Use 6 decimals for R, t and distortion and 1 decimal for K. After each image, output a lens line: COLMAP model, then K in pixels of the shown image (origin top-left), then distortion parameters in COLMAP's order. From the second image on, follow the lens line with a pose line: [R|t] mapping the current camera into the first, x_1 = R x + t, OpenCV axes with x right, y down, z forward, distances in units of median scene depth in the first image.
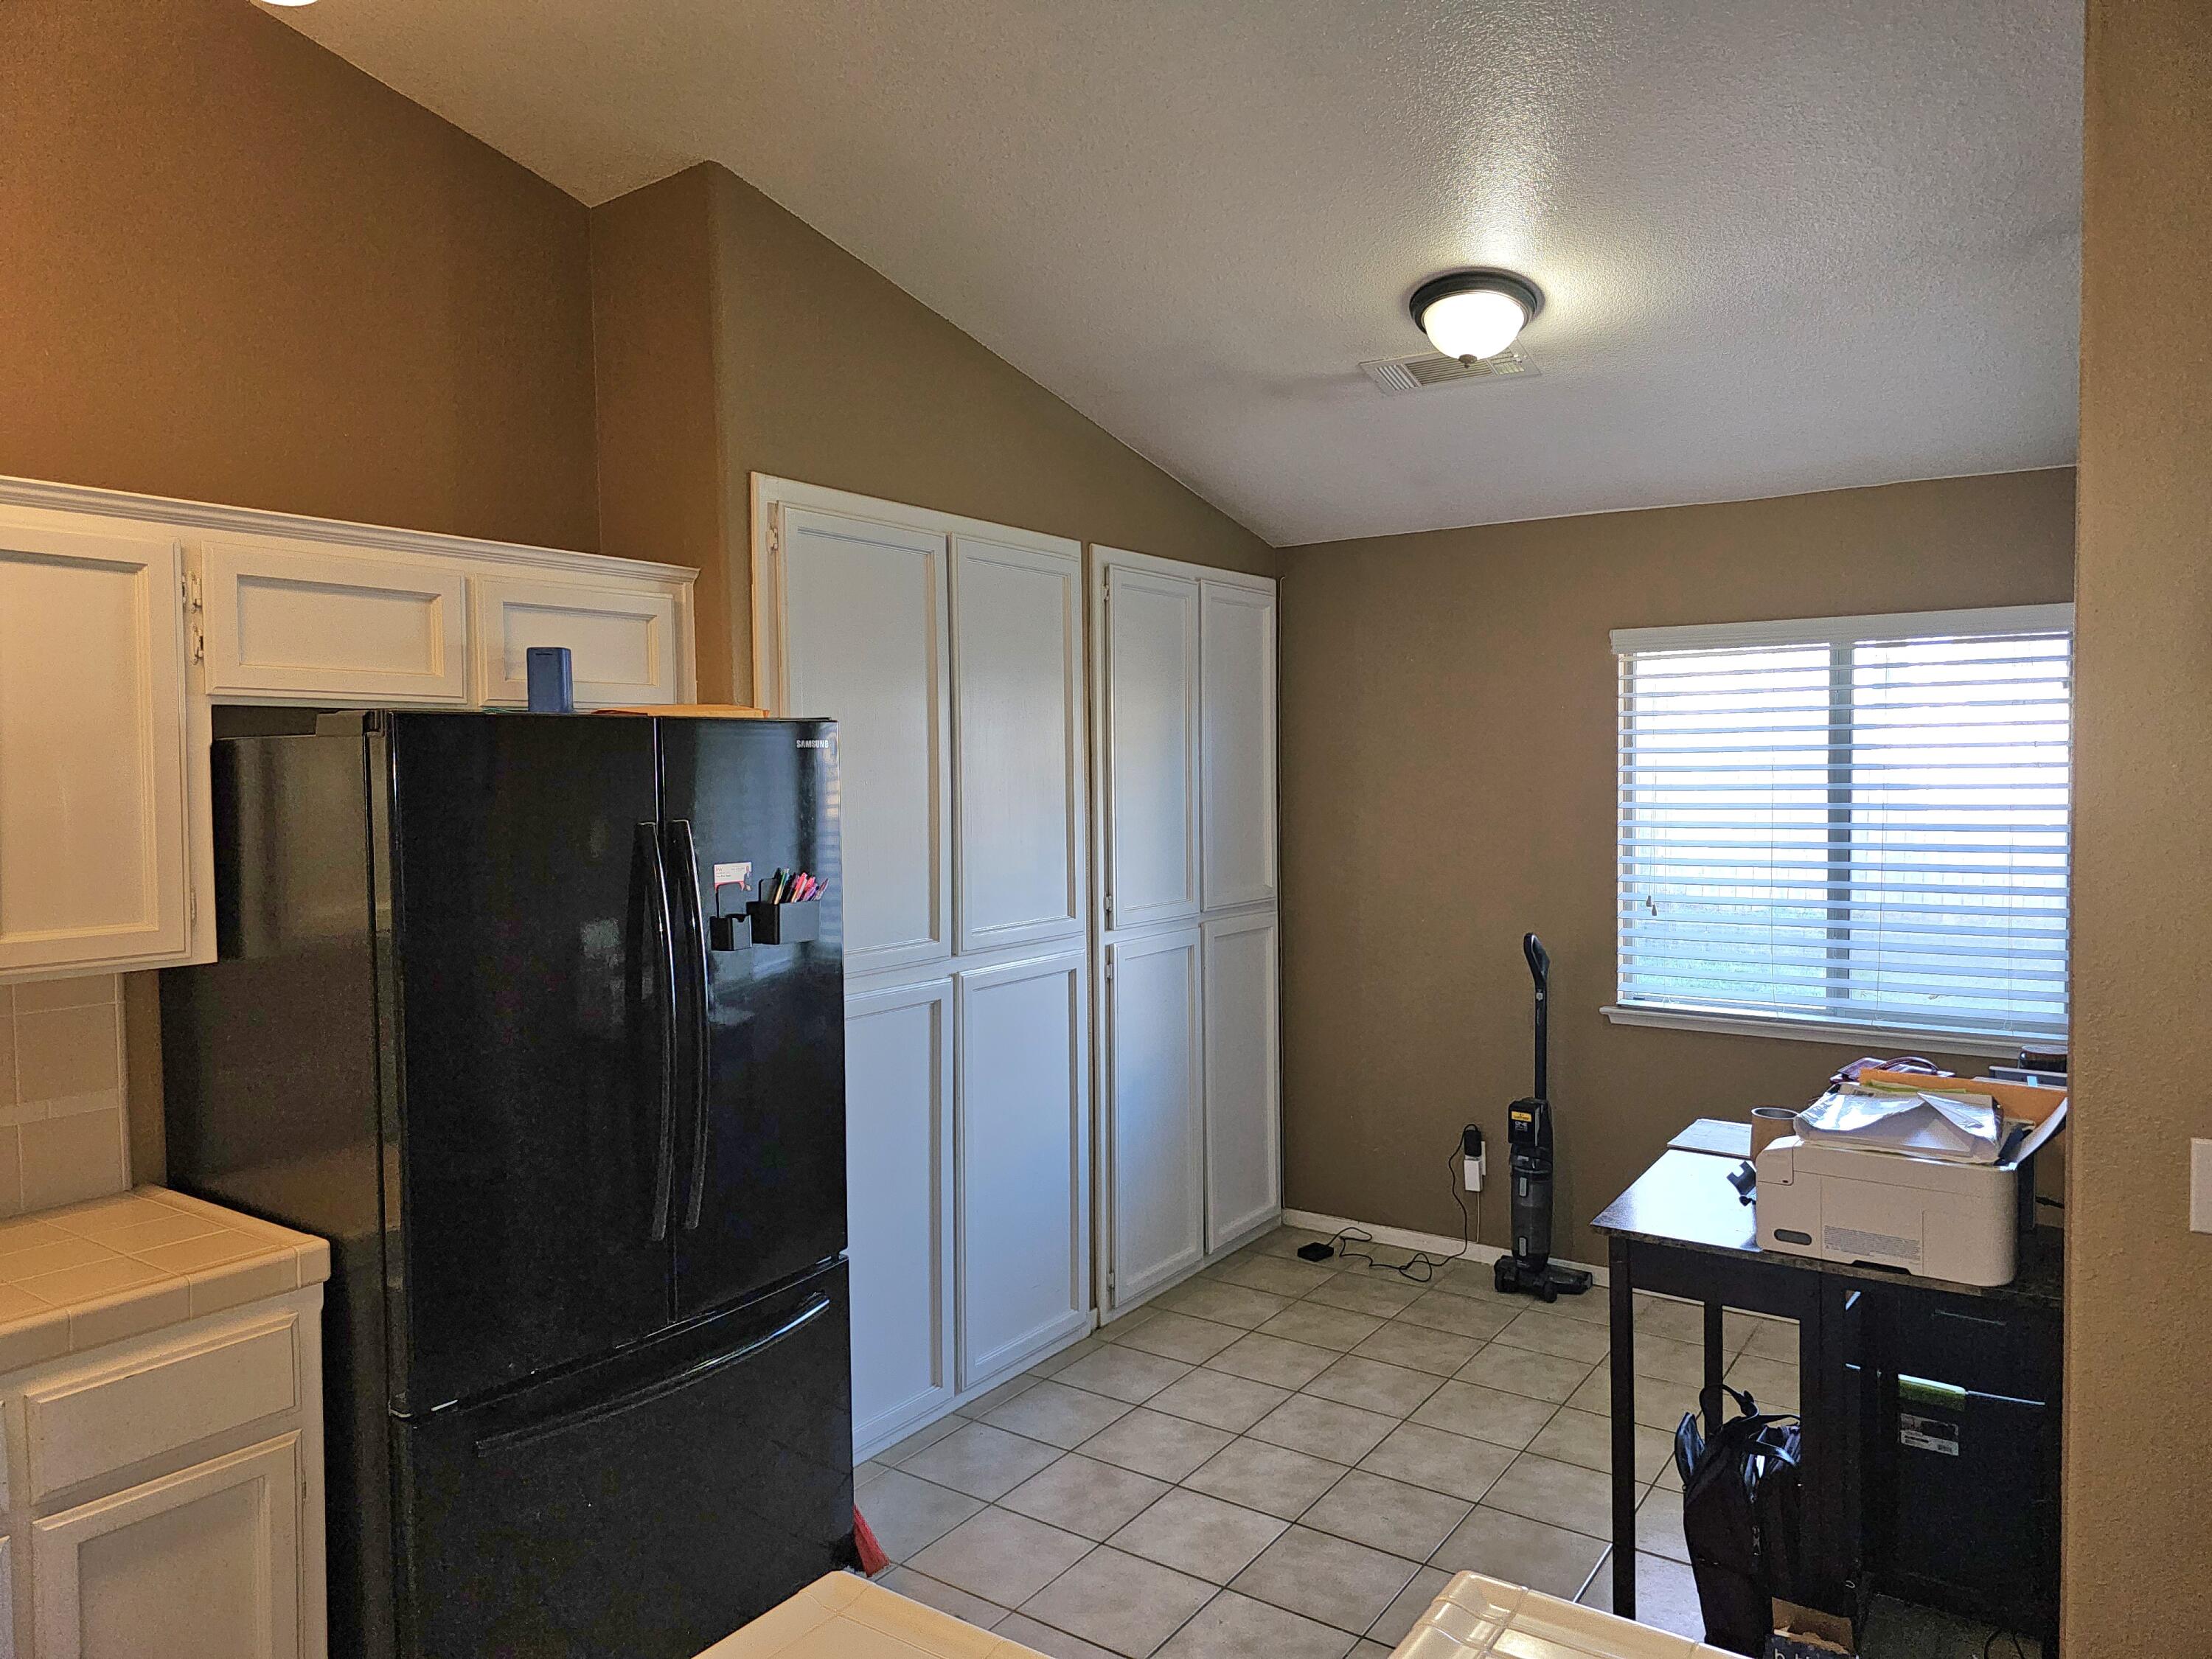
lens RADIAL K [[1491.5, 0, 1114.2], [0, 1491.5, 826.7], [0, 0, 1]] dist [0.046647, -0.031830]
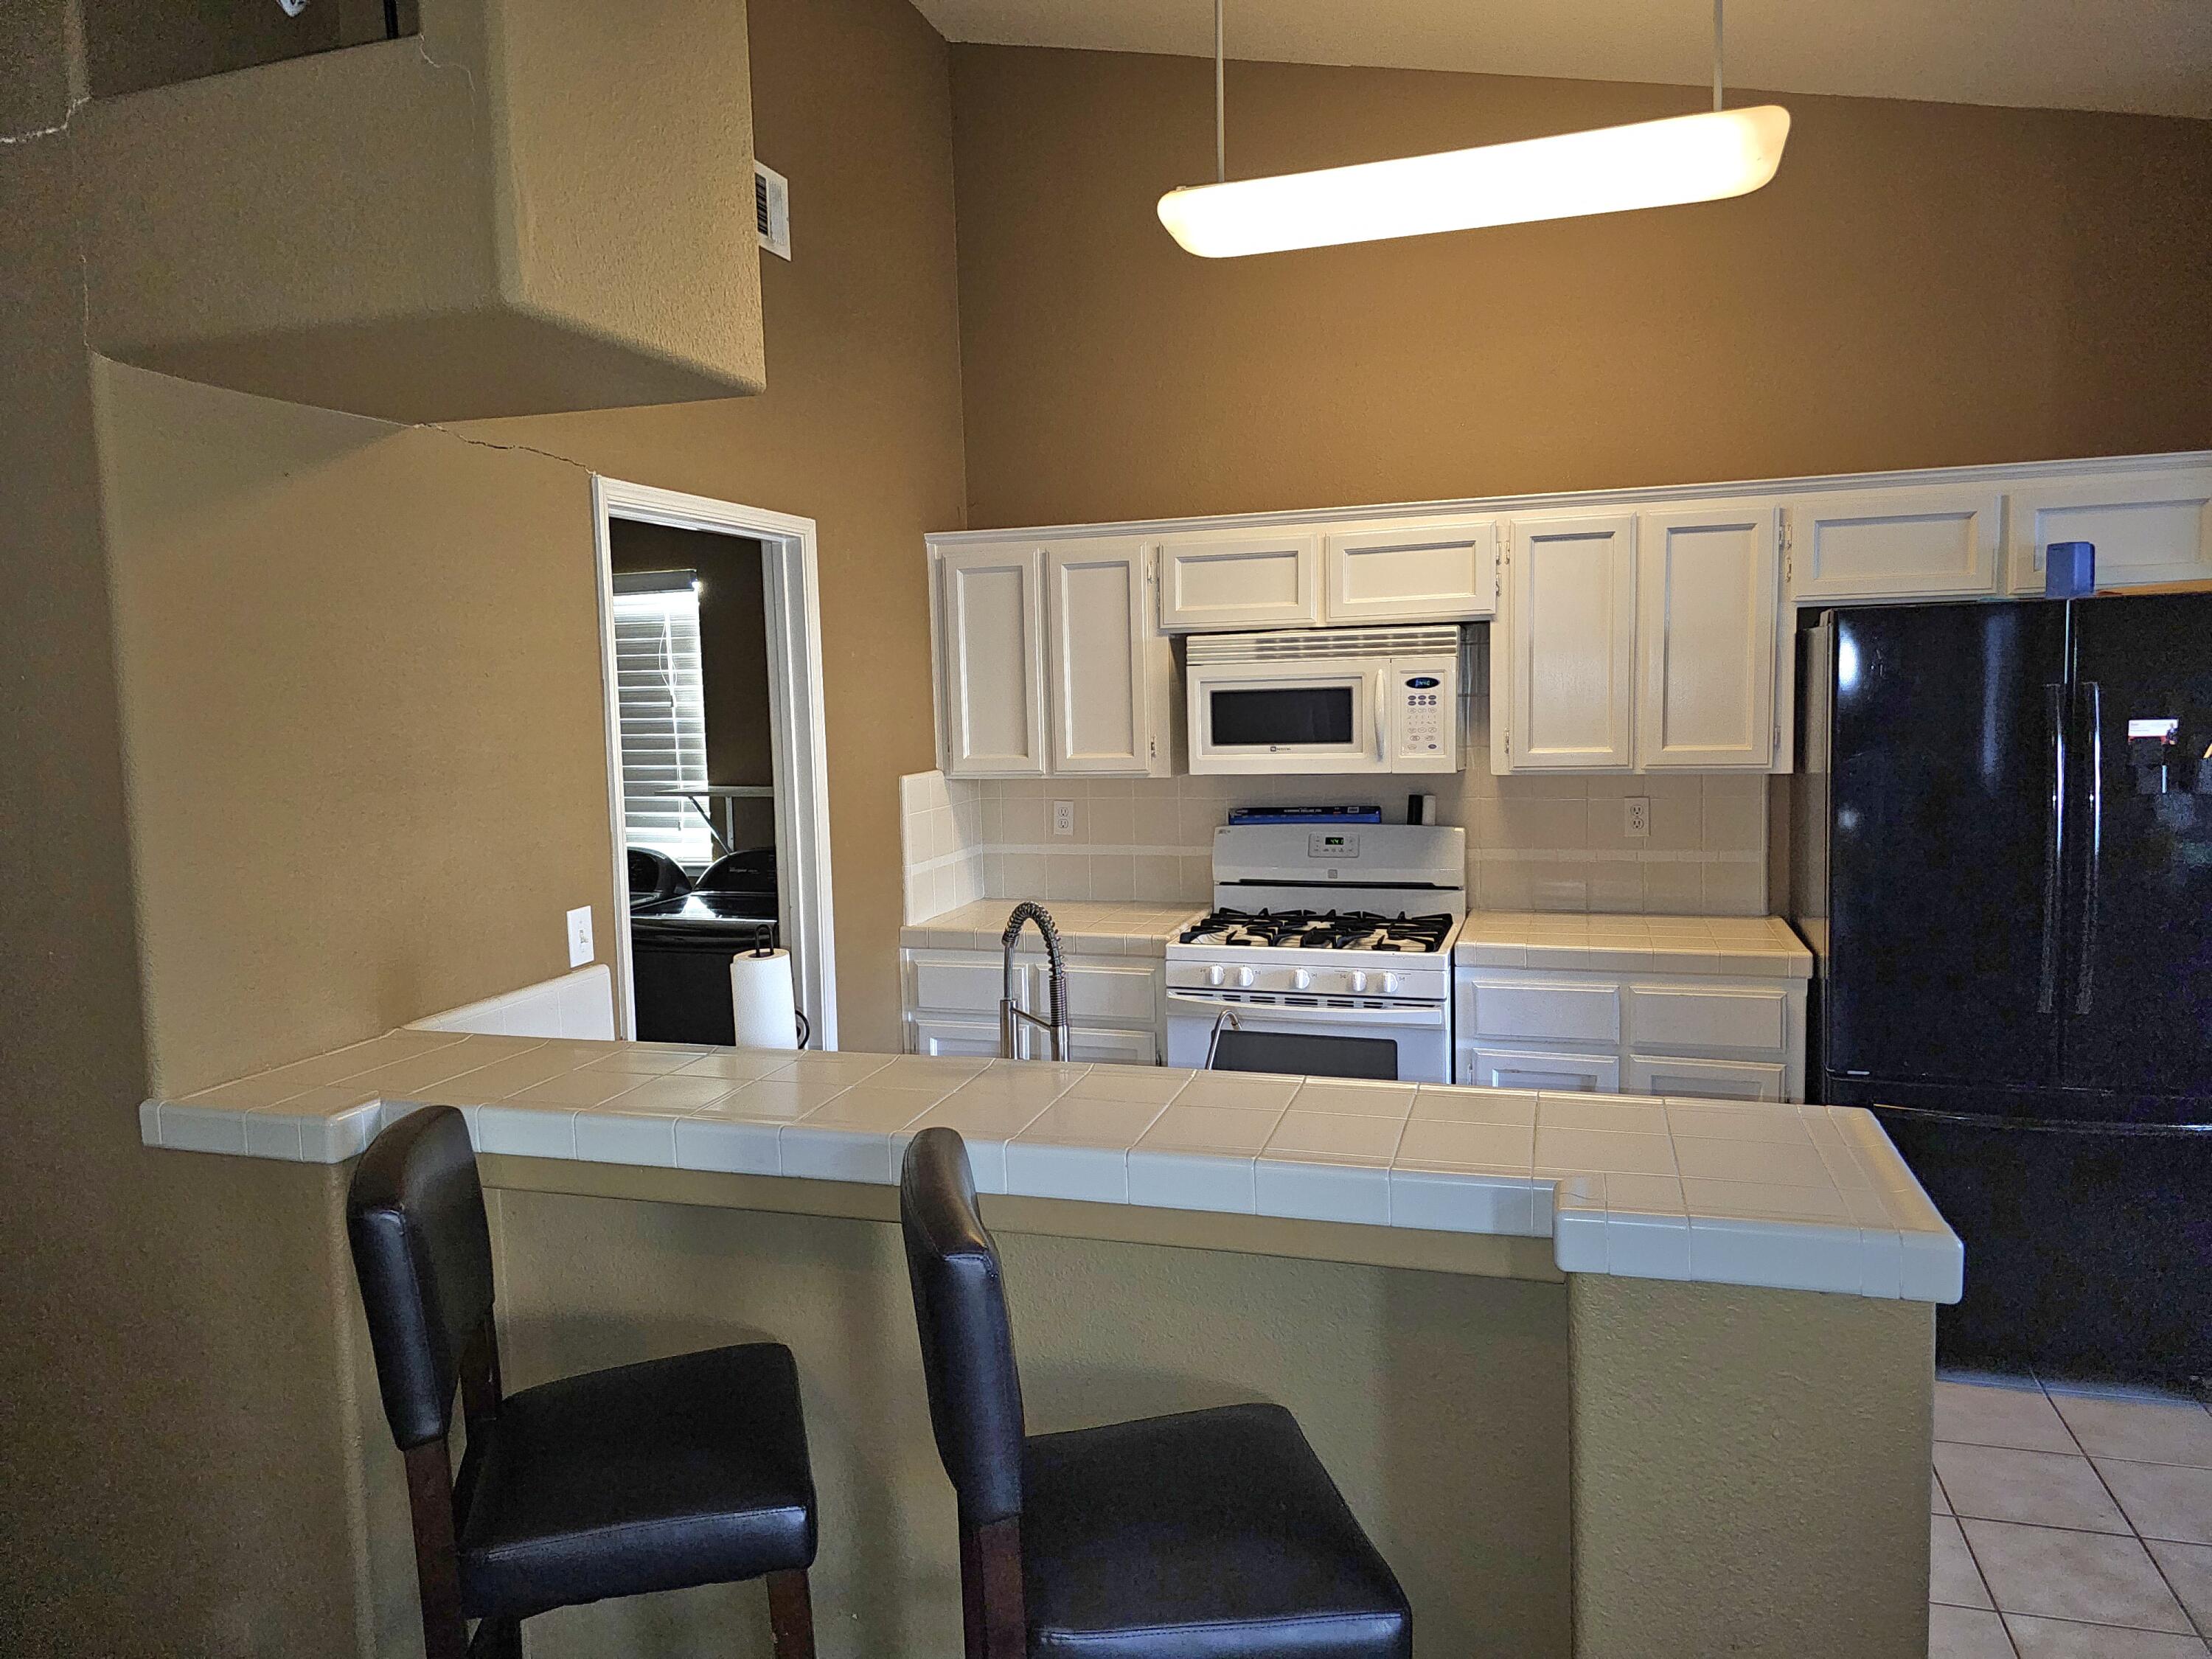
lens RADIAL K [[1441.7, 0, 1051.4], [0, 1441.7, 838.3], [0, 0, 1]] dist [-0.001878, -0.013653]
pose [[0.274614, 0.102886, -0.956034, 0.592743], [-0.007454, 0.994457, 0.104880, 0.005122], [0.961526, -0.021675, 0.273859, -0.138173]]
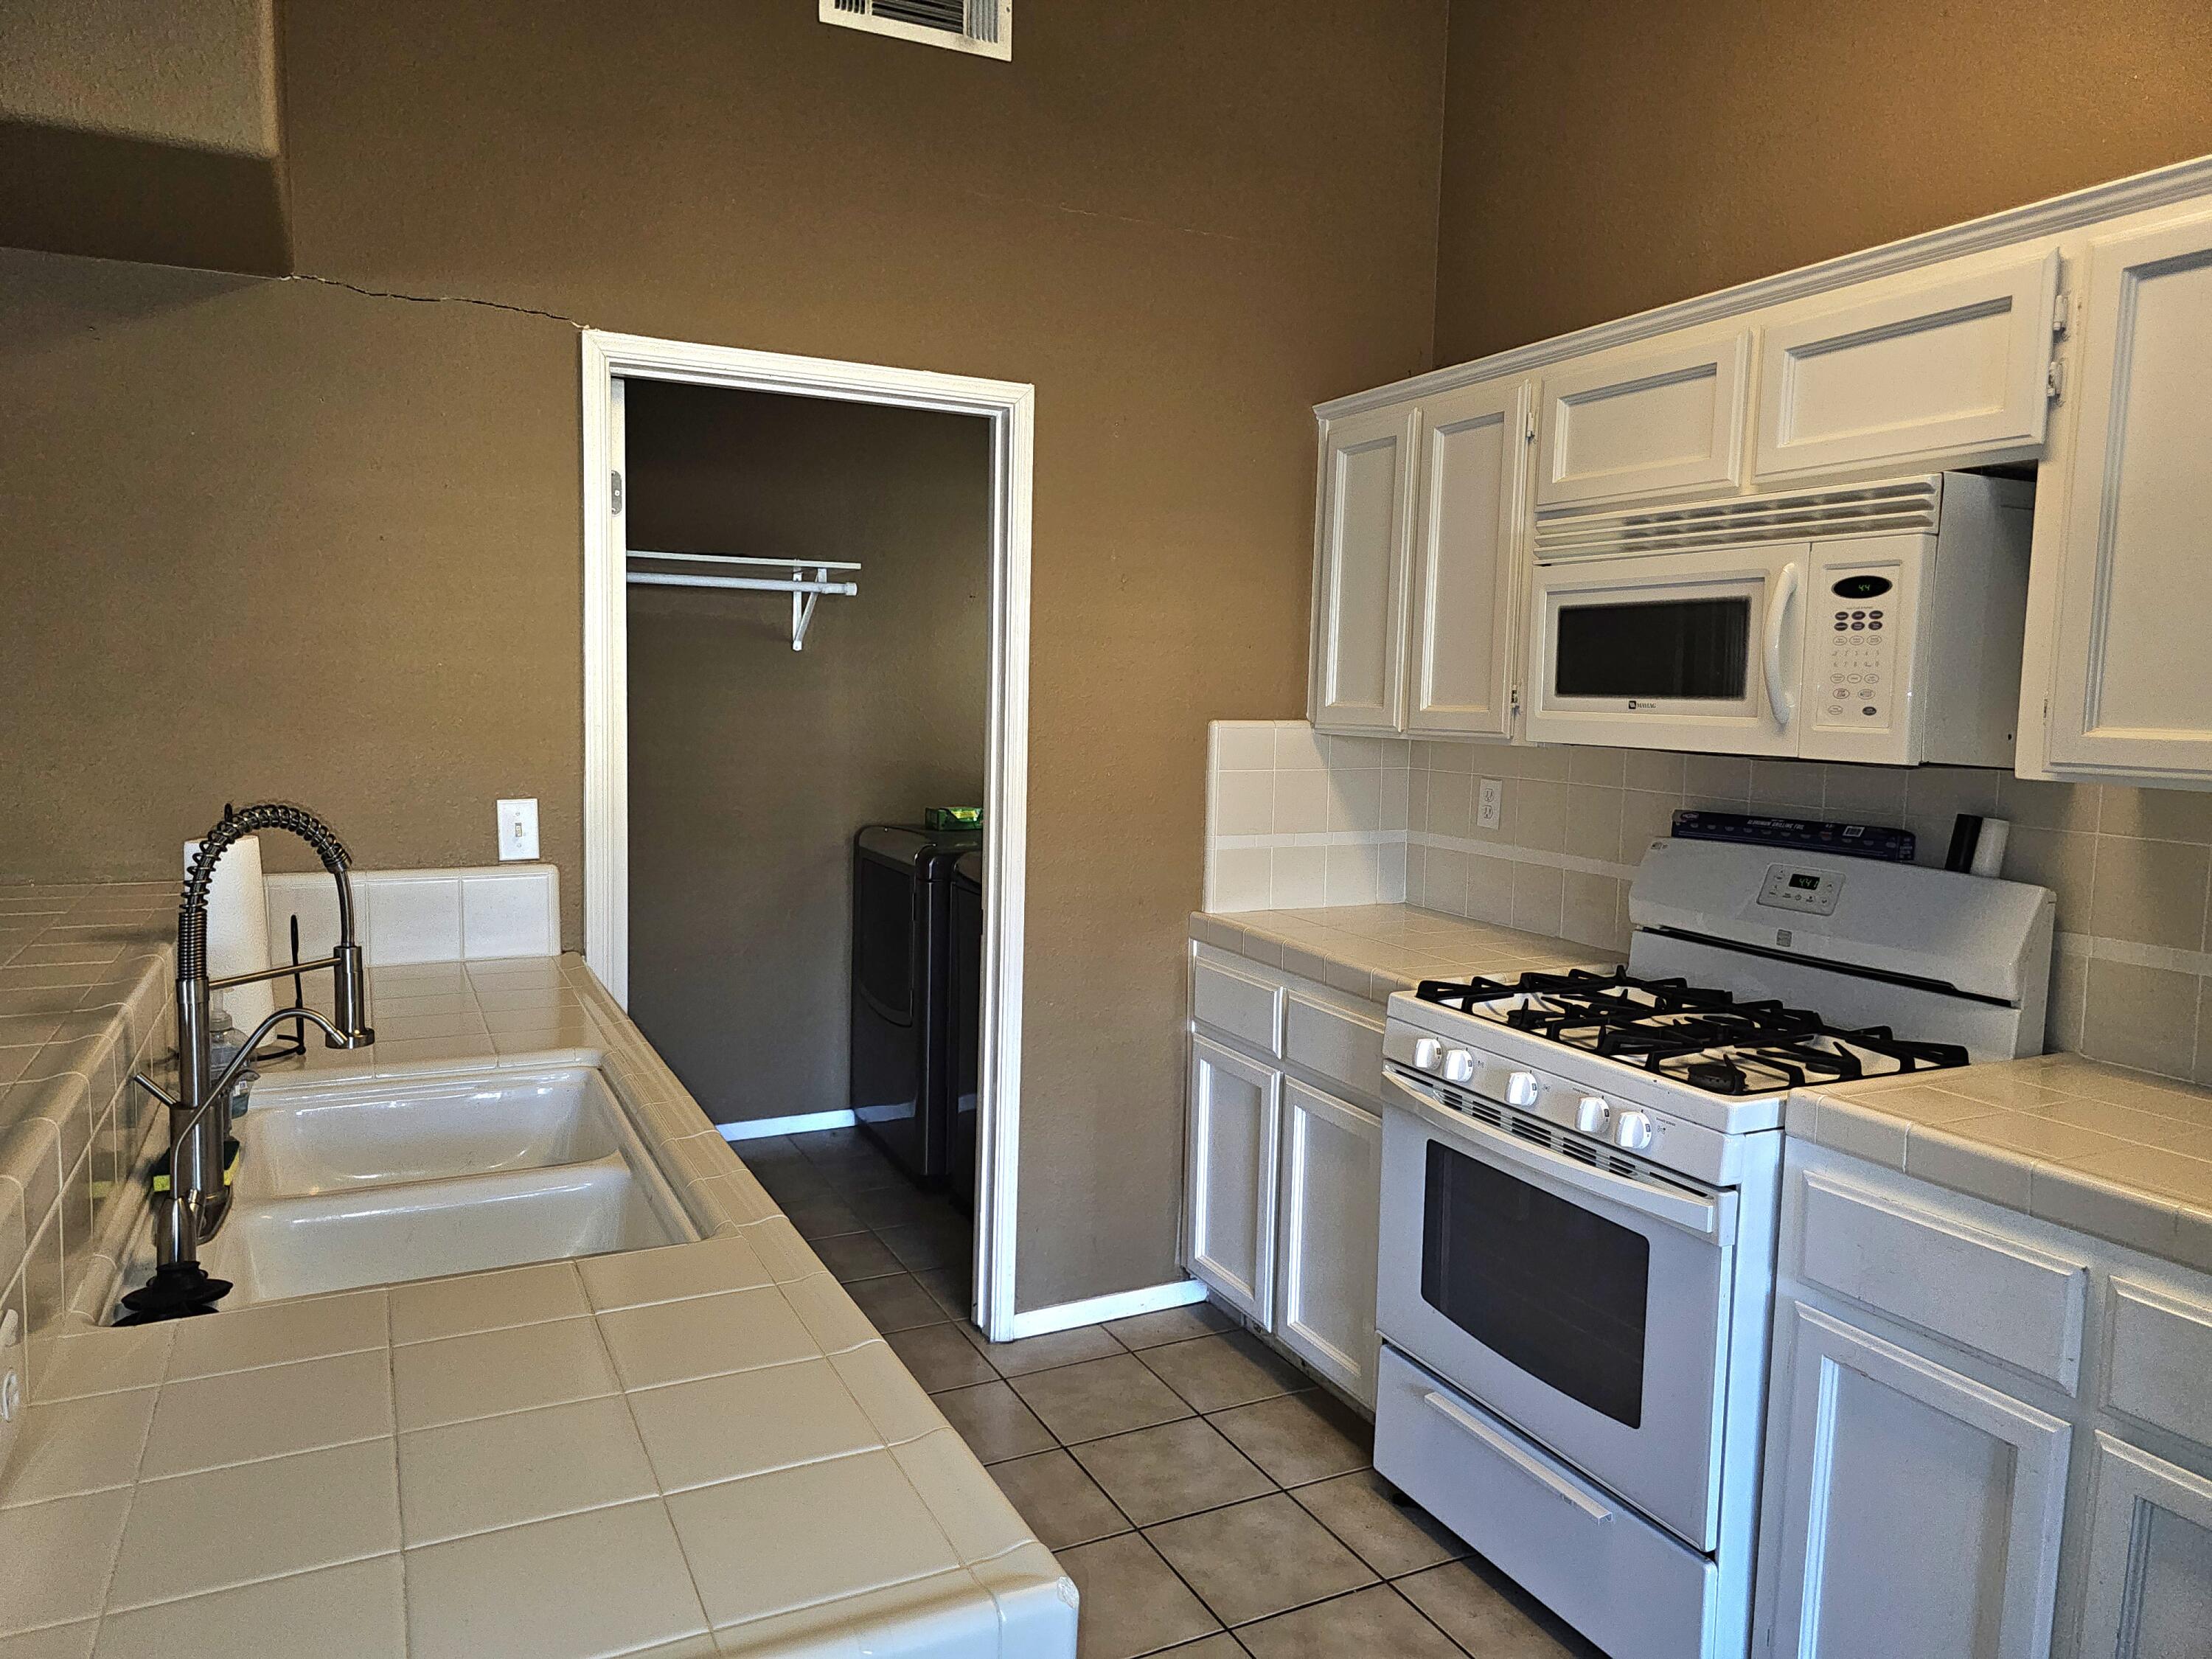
lens RADIAL K [[1491.5, 0, 1056.7], [0, 1491.5, 832.0], [0, 0, 1]] dist [0.046647, -0.031830]
pose [[-0.495391, 0.085536, -0.864449, 0.186583], [-0.046878, 0.991058, 0.124928, 0.047659], [0.867404, 0.102412, -0.486951, 0.666501]]
